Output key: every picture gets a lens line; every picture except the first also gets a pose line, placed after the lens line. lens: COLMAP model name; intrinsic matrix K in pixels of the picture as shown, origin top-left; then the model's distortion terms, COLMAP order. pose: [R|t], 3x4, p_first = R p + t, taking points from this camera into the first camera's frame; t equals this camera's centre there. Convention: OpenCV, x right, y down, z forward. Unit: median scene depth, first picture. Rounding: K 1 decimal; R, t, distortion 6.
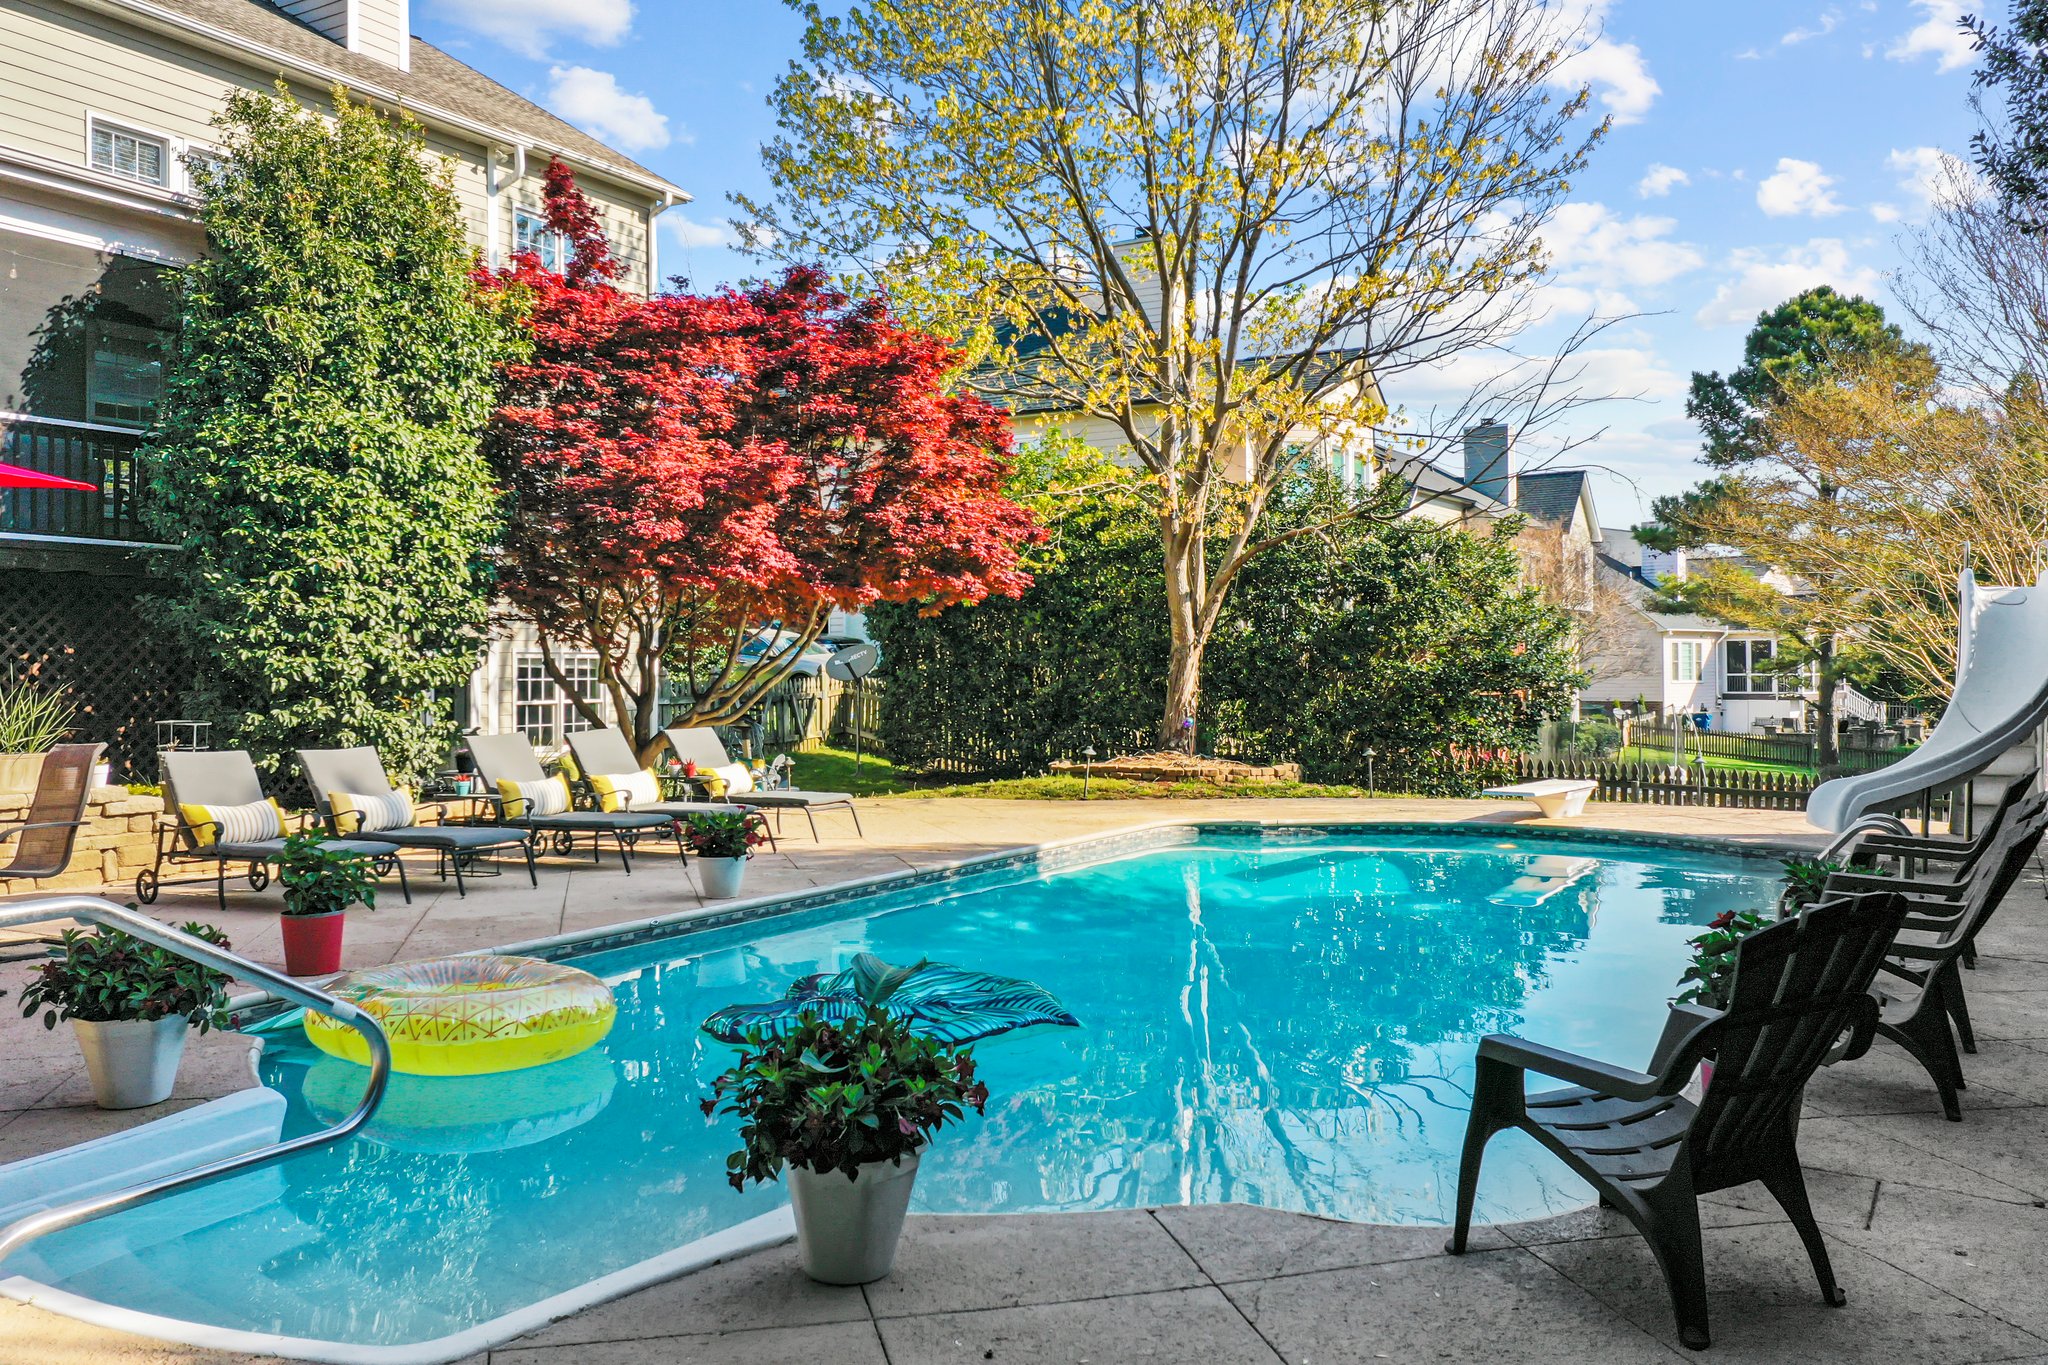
lens RADIAL K [[1667.2, 0, 1066.0], [0, 1667.2, 659.1], [0, 0, 1]] dist [-0.004081, 0.020598]
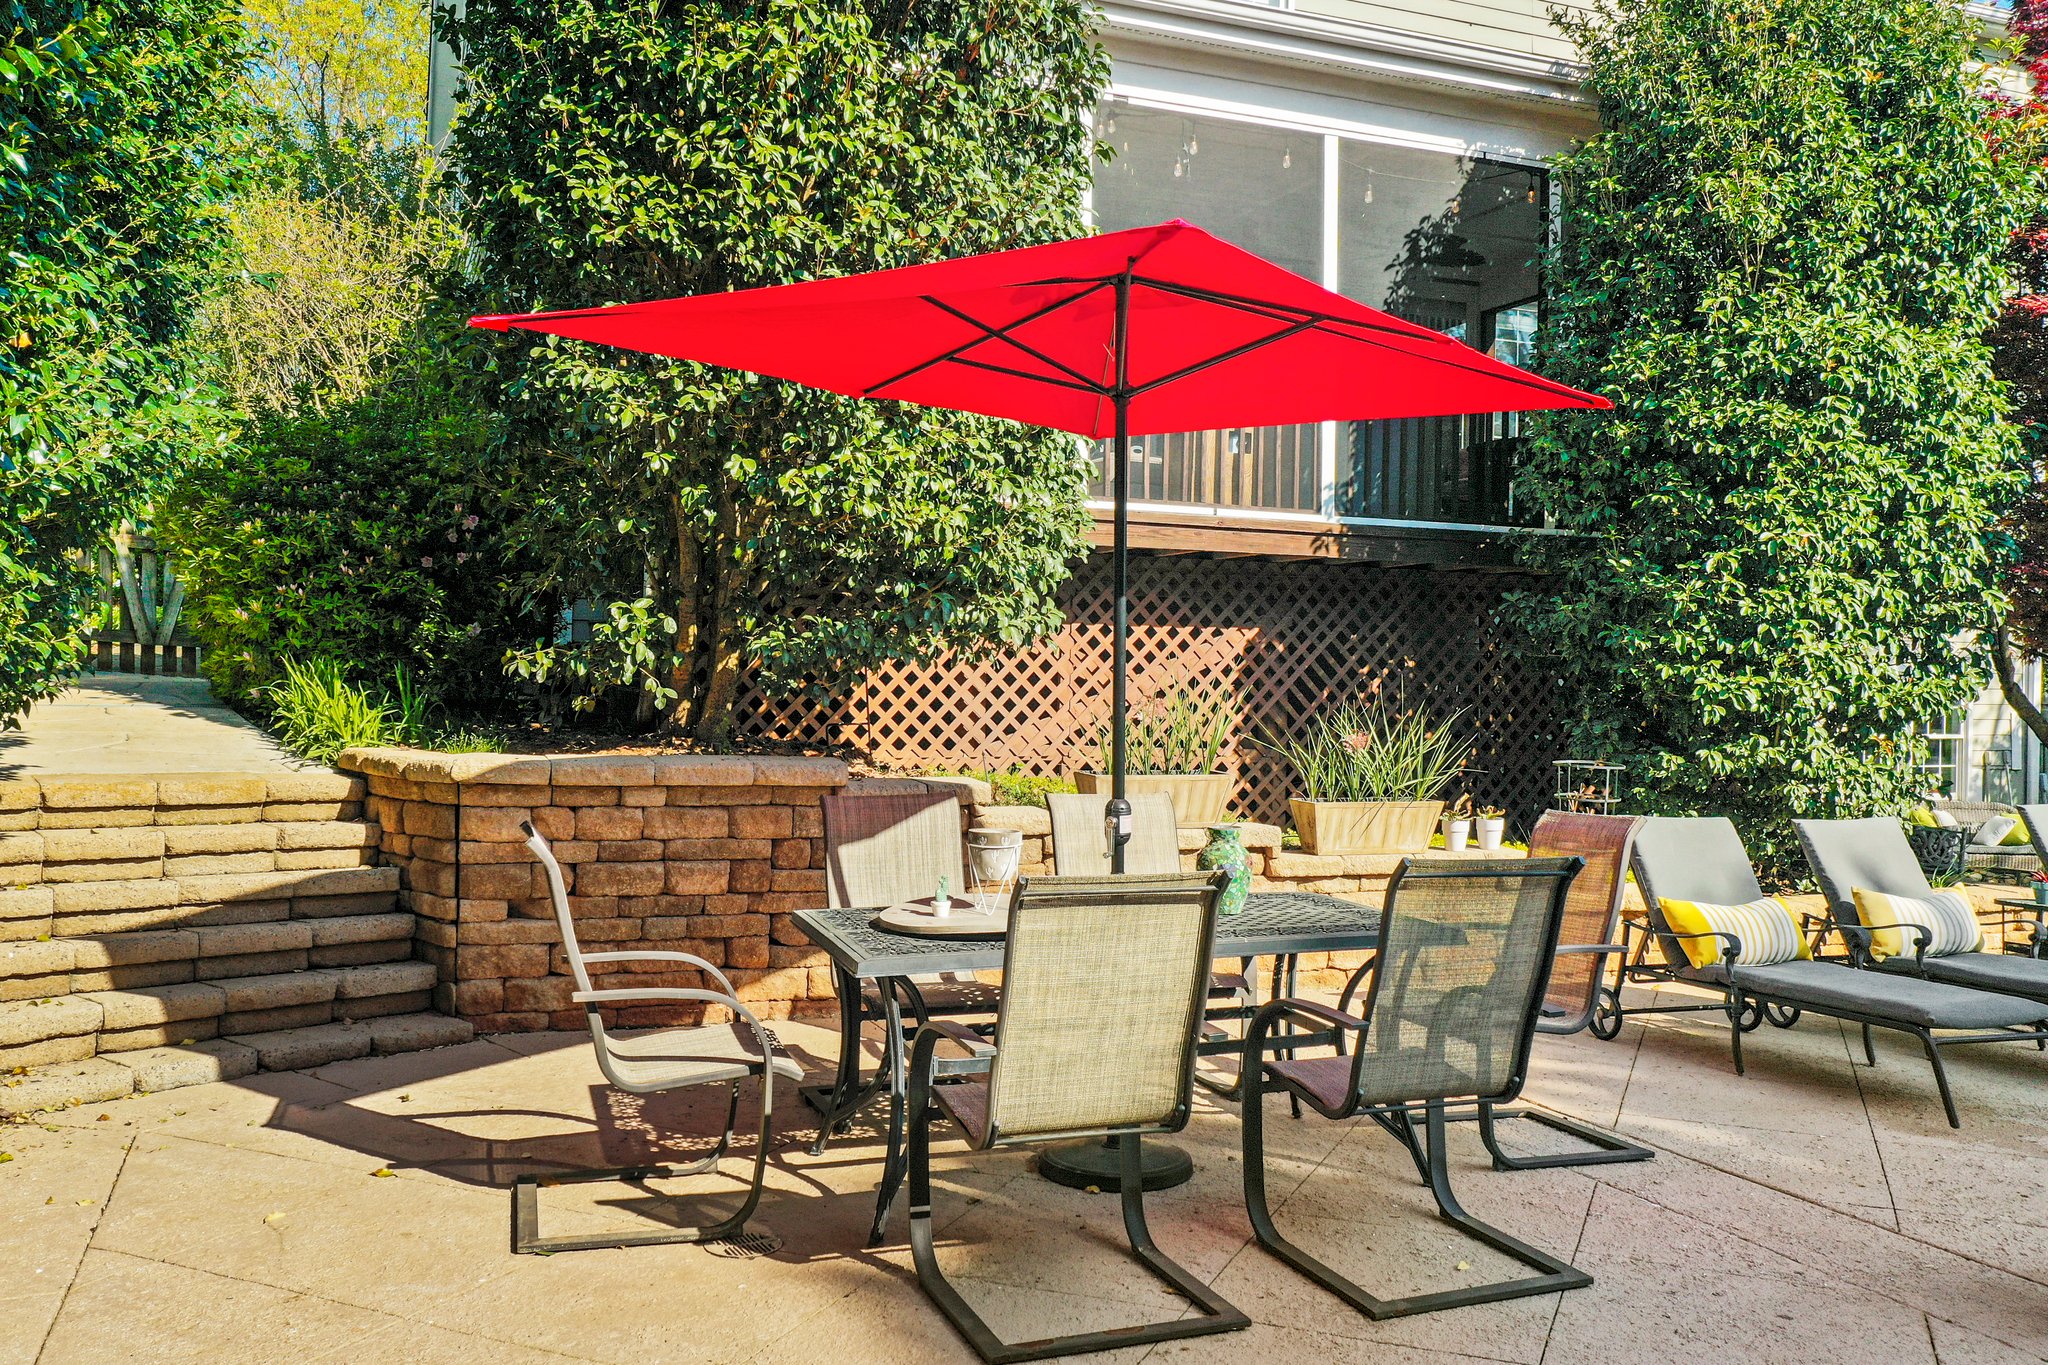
lens RADIAL K [[1674.9, 0, 1017.0], [0, 1674.9, 704.6], [0, 0, 1]] dist [0.019785, 0.004579]
pose [[0.783884, 0.024011, -0.620443, -0.248391], [-0.013544, 0.999675, 0.021575, -0.000233], [0.620760, -0.008509, 0.783955, 0.250584]]
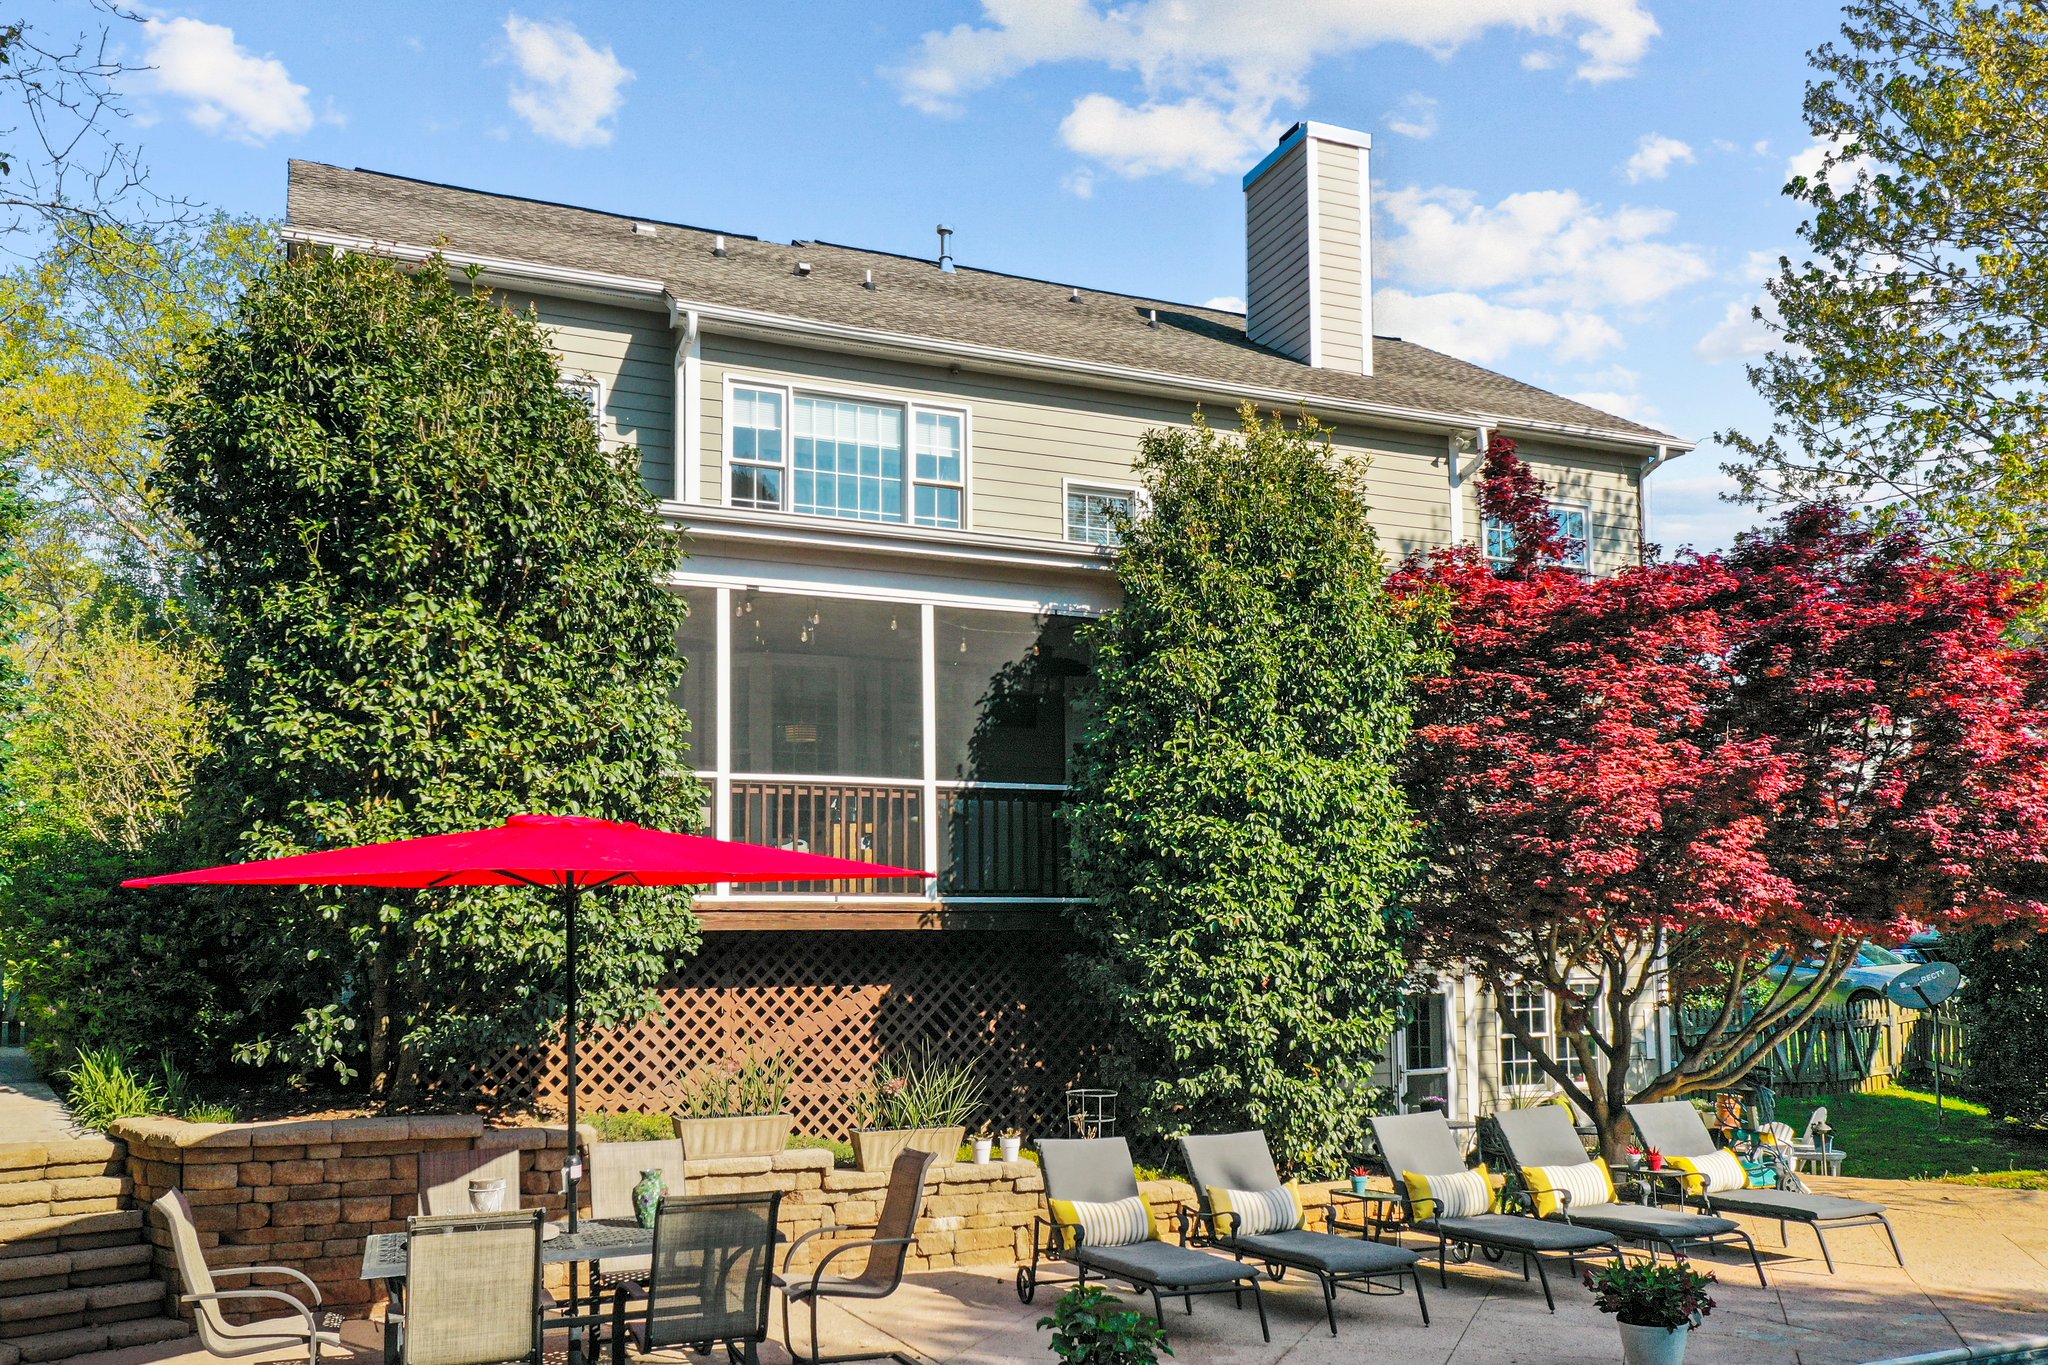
lens RADIAL K [[1691.6, 0, 1021.8], [0, 1691.6, 853.4], [0, 0, 1]] dist [0.024305, -0.014950]
pose [[0.802690, -0.047474, -0.594504, 0.020786], [0.016573, 0.998217, -0.057335, -0.040310], [0.596166, 0.036170, 0.802046, 0.175536]]
